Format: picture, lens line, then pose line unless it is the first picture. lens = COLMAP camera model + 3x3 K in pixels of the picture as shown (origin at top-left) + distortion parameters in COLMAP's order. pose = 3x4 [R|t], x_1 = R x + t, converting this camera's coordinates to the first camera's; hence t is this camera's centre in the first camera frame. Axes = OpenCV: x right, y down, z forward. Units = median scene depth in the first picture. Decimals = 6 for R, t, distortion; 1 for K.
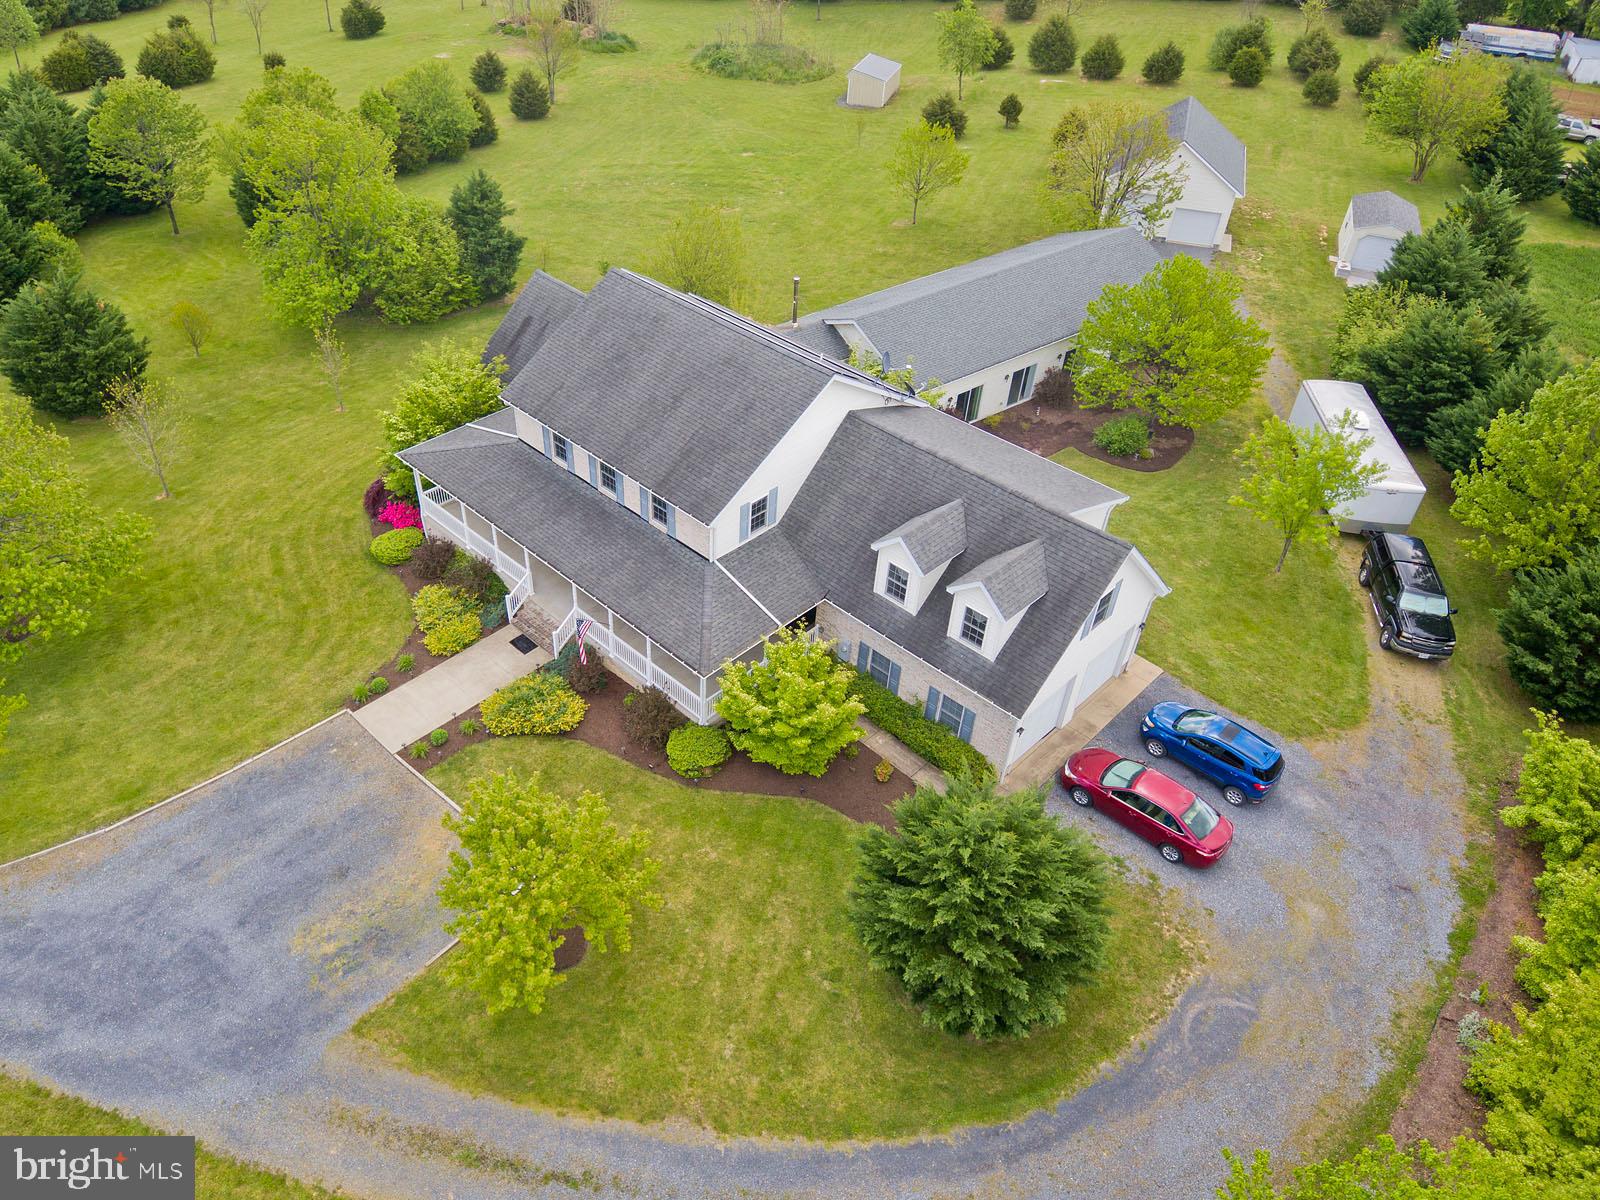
lens RADIAL K [[1140.6, 0, 714.2], [0, 1140.6, 565.3], [0, 0, 1]] dist [0.102354, -0.143830]
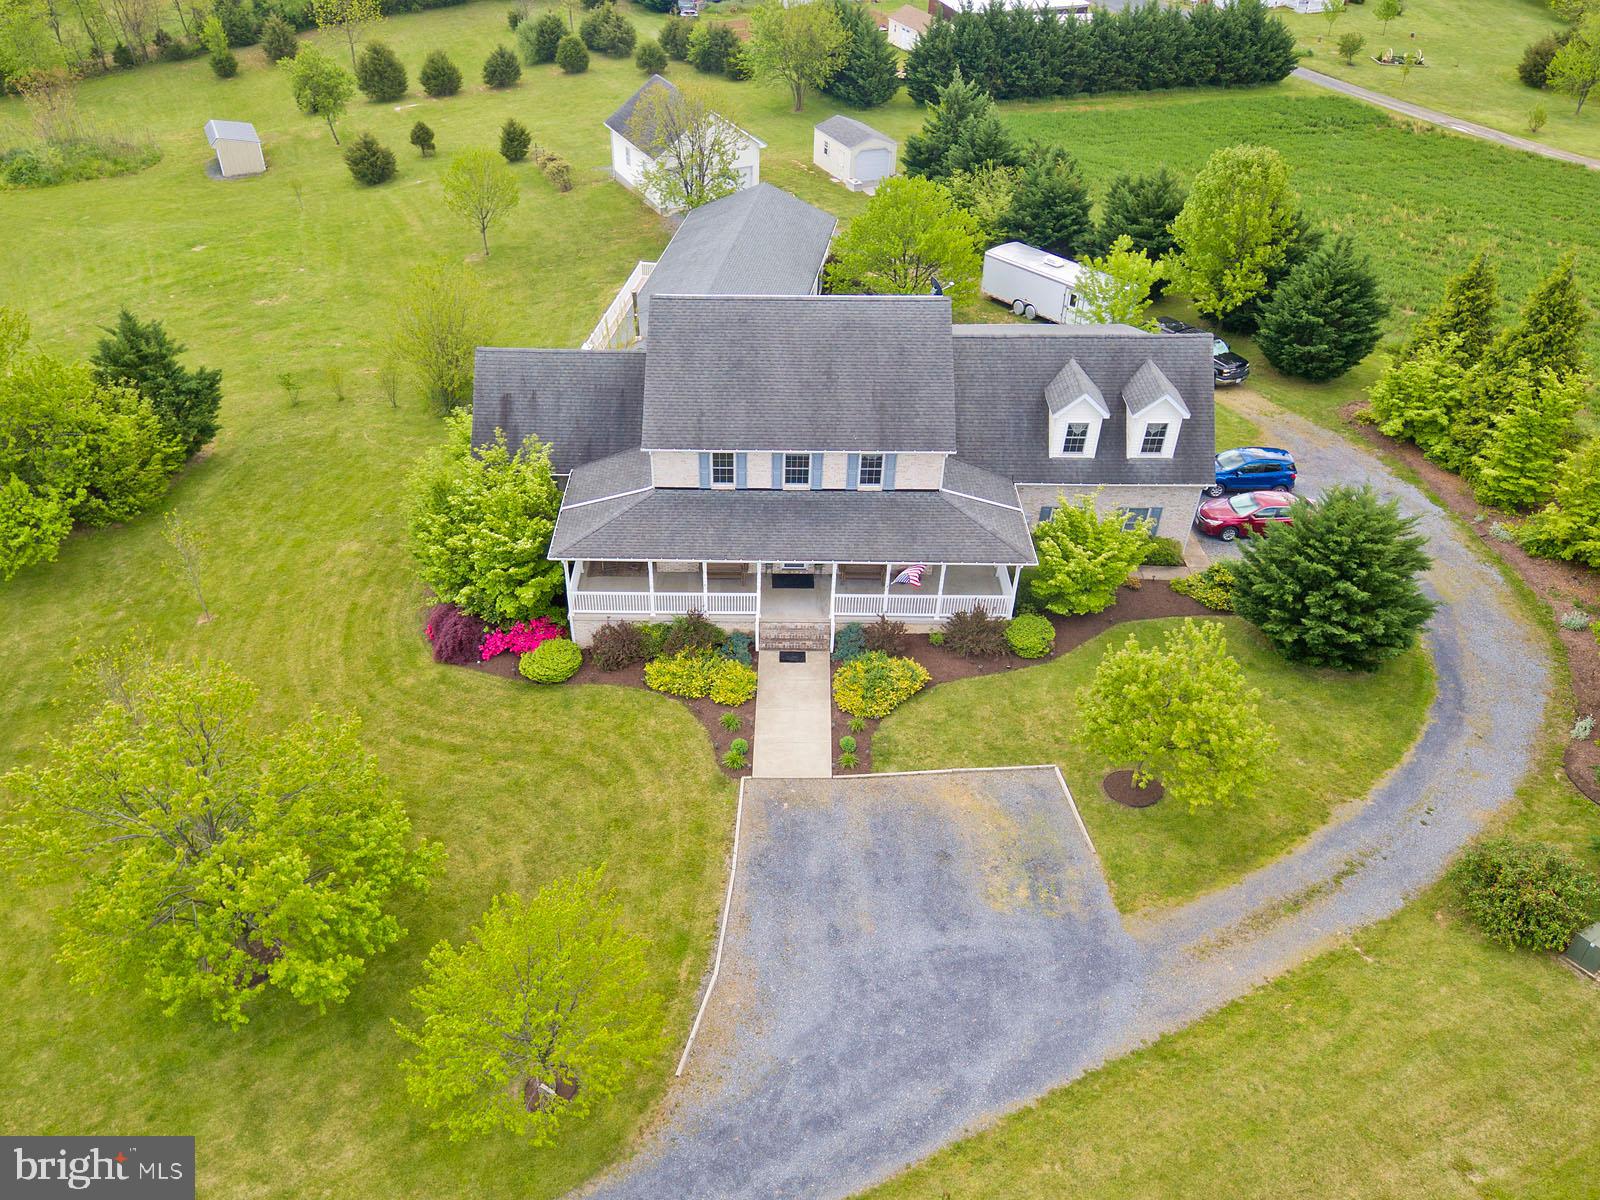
lens RADIAL K [[1239.6, 0, 729.9], [0, 1239.6, 679.5], [0, 0, 1]] dist [0.130592, -0.219398]
pose [[0.712731, -0.447940, 0.539783, -0.892577], [0.440566, 0.884684, 0.152433, -0.116684], [-0.545818, 0.129166, 0.827888, 0.140683]]
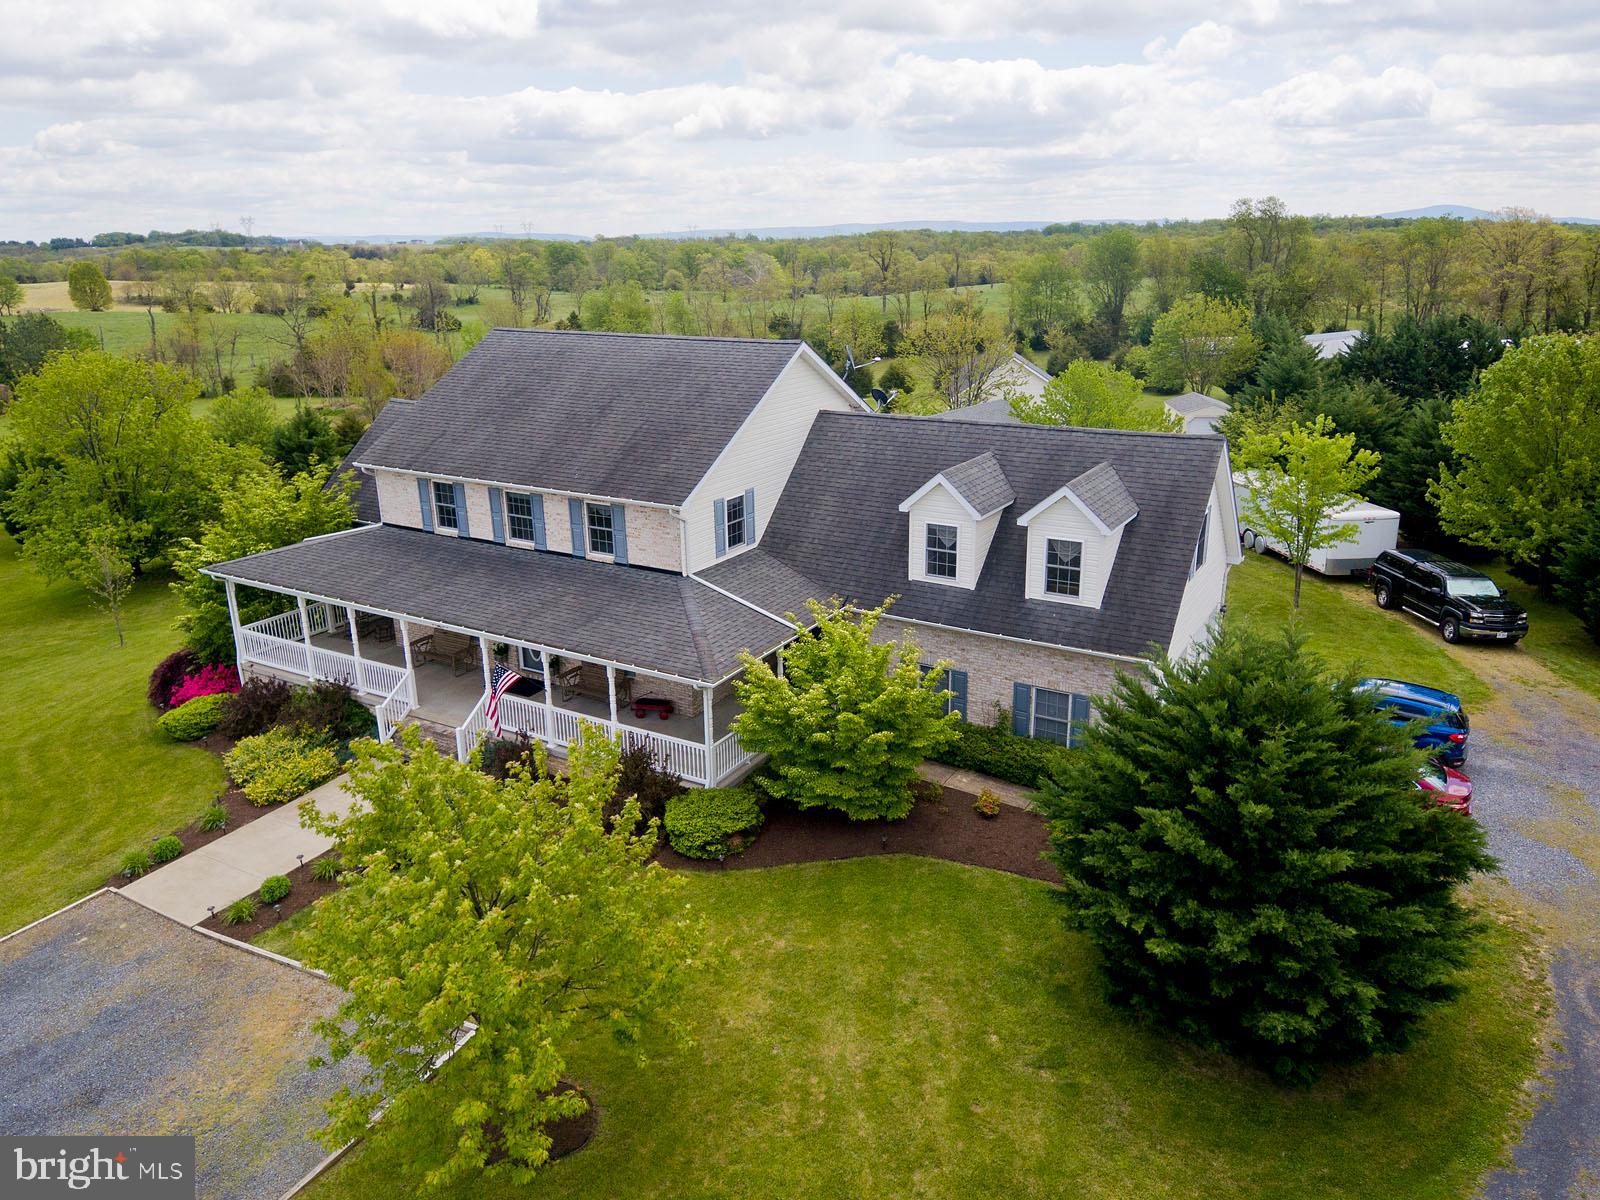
lens RADIAL K [[1094.5, 0, 797.4], [0, 1094.5, 547.4], [0, 0, 1]] dist [0.100900, -0.135528]
pose [[0.965366, -0.095842, 0.242656, -0.101975], [0.181650, 0.914523, -0.361457, 0.248259], [-0.187272, 0.393017, 0.900259, 0.360852]]
